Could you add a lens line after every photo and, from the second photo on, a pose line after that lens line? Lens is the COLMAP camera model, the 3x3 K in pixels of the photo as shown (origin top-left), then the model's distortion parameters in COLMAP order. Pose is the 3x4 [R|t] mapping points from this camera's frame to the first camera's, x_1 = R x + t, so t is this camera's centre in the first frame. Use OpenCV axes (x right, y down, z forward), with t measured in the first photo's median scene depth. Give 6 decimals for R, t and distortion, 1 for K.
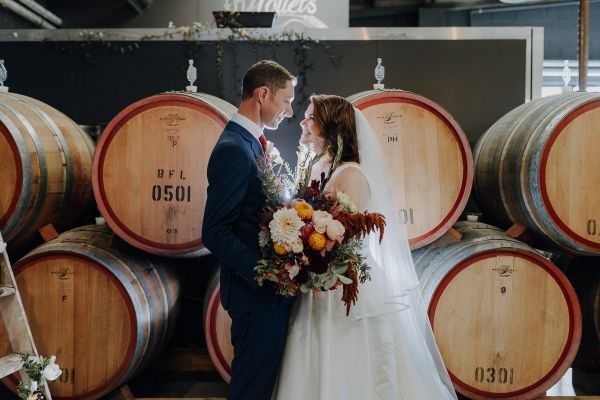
lens RADIAL K [[582.4, 0, 297.3], [0, 582.4, 200.1], [0, 0, 1]] dist [0.009563, 0.000000]
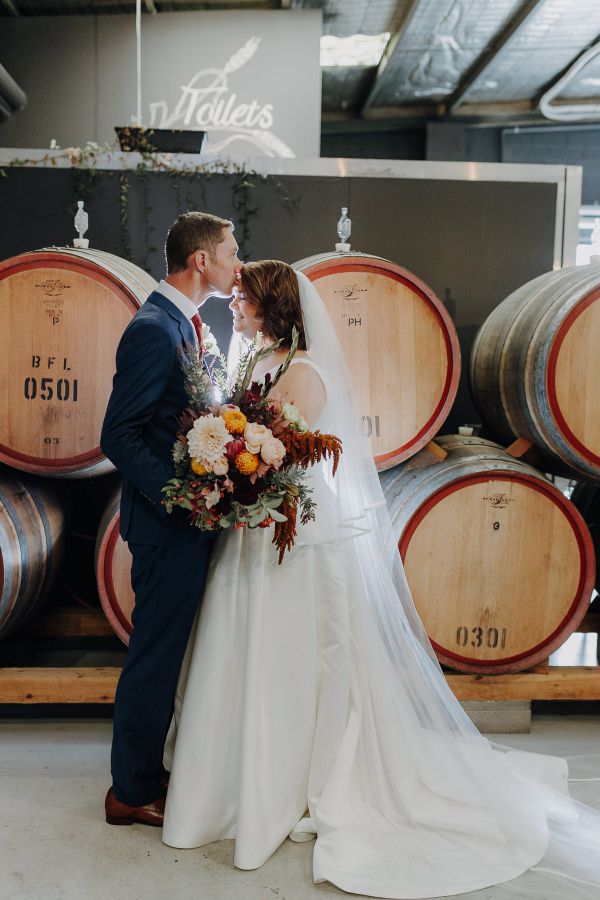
lens RADIAL K [[873.6, 0, 298.3], [0, 873.6, 452.0], [0, 0, 1]] dist [0.009563, 0.000000]
pose [[0.998286, 0.015290, 0.056483, 0.031176], [-0.018369, 0.998350, 0.054397, 0.001567], [-0.055558, -0.055341, 0.996921, -0.109046]]
